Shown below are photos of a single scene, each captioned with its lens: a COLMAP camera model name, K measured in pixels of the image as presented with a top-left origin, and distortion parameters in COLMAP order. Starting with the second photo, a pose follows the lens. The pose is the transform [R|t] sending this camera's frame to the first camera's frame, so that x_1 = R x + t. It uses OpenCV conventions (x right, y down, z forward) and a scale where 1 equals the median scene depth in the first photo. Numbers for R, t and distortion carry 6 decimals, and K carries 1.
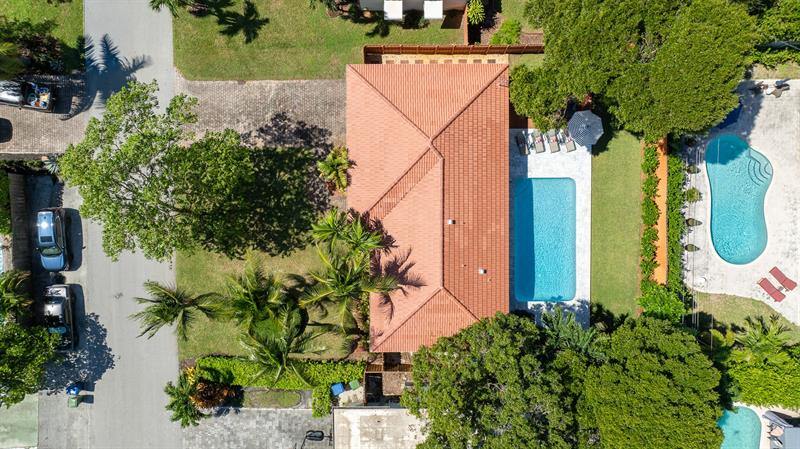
lens RADIAL K [[559.1, 0, 400.0], [0, 559.1, 224.5], [0, 0, 1]] dist [-0.002177, -0.000417]
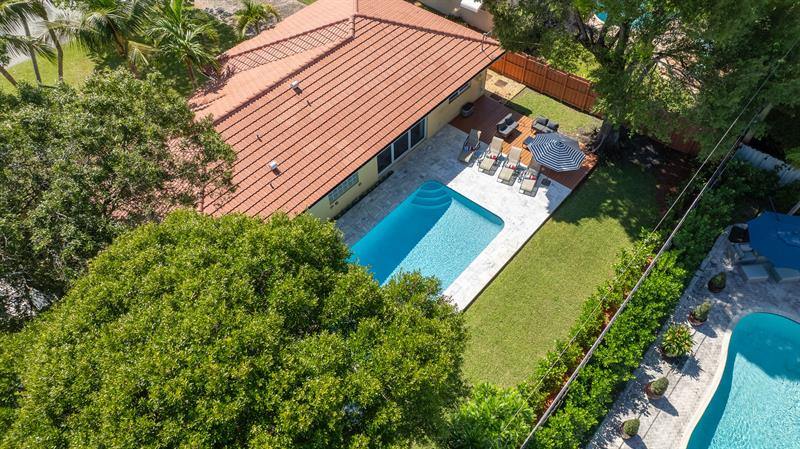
lens RADIAL K [[559.1, 0, 400.0], [0, 559.1, 224.5], [0, 0, 1]] dist [-0.002177, -0.000417]
pose [[0.753179, 0.506186, -0.420116, 0.502079], [-0.657736, 0.569533, -0.492967, 0.306402], [-0.010263, 0.647618, 0.761896, 0.563734]]
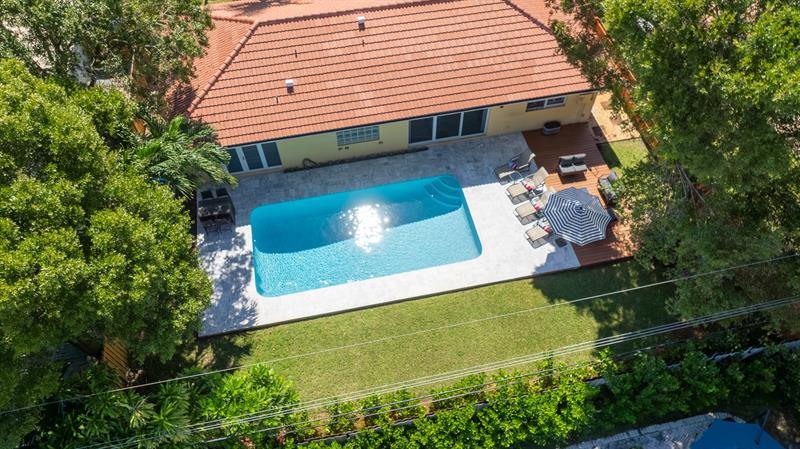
lens RADIAL K [[556.4, 0, 400.0], [0, 556.4, 224.5], [0, 0, 1]] dist [-0.024630, -0.000437]
pose [[0.195577, 0.817725, -0.541364, 0.588253], [-0.980380, 0.149195, -0.128821, 0.064019], [-0.024571, 0.555938, 0.830861, 0.560021]]
